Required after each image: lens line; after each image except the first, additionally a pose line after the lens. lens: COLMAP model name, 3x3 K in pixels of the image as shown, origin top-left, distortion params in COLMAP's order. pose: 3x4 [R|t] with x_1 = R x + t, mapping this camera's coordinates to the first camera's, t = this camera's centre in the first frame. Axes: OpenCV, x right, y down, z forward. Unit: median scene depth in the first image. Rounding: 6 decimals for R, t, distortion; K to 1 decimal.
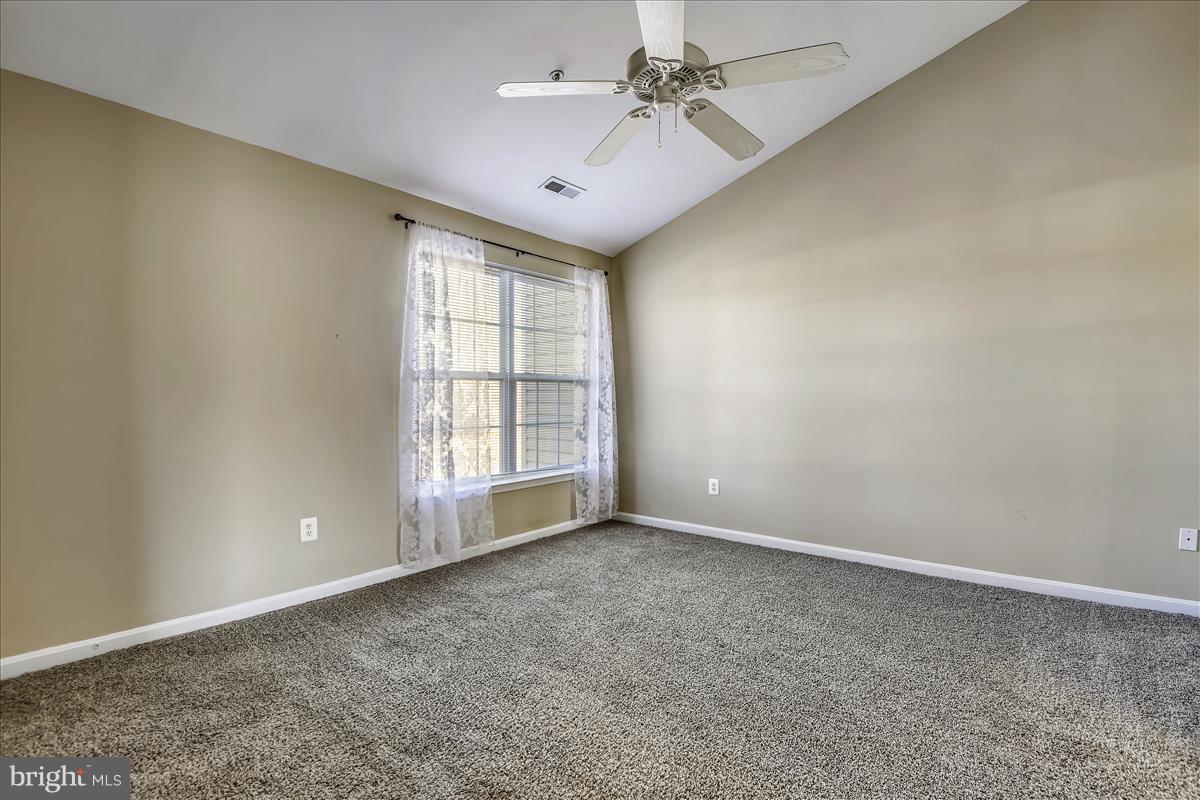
lens RADIAL K [[563.4, 0, 604.7], [0, 563.4, 397.8], [0, 0, 1]] dist [-0.024614, -0.000608]
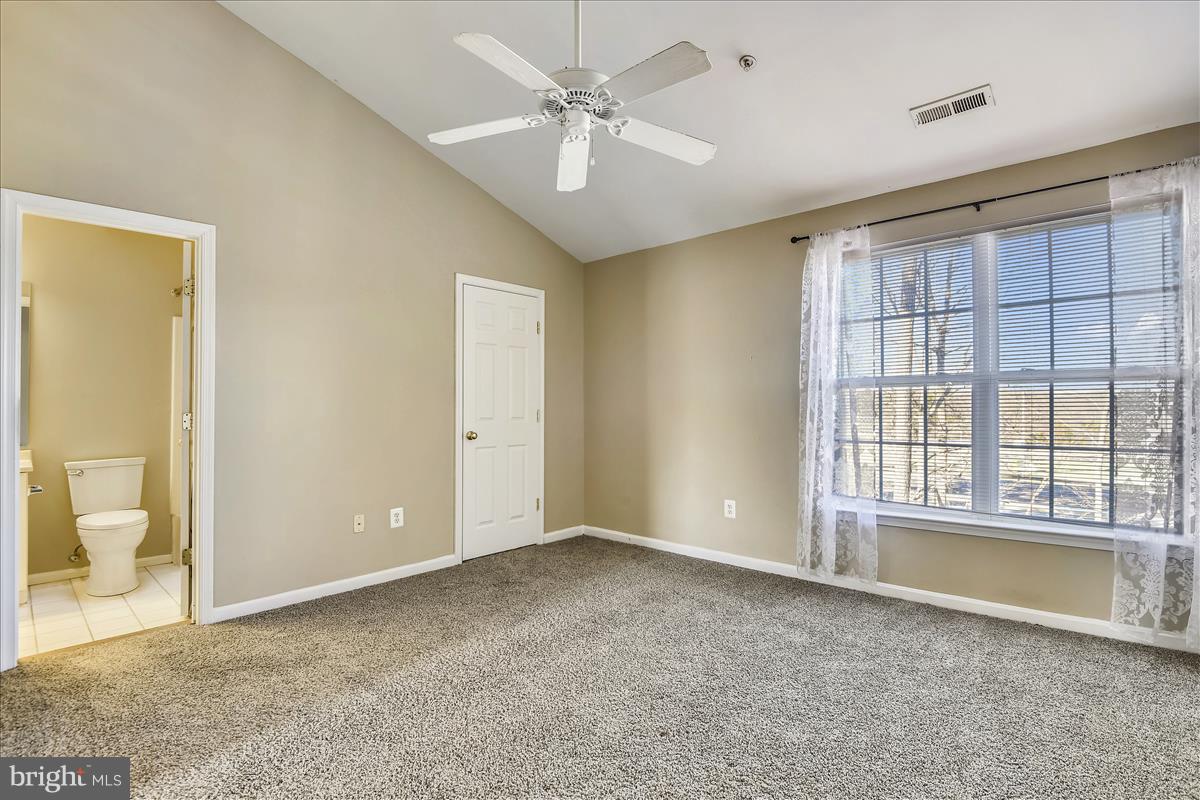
lens RADIAL K [[563.4, 0, 604.7], [0, 563.4, 397.8], [0, 0, 1]] dist [-0.024614, -0.000608]
pose [[-0.035046, -0.010176, -0.999334, 0.700897], [0.004260, 0.999938, -0.010331, -0.009248], [0.999377, -0.004619, -0.035000, 0.672802]]
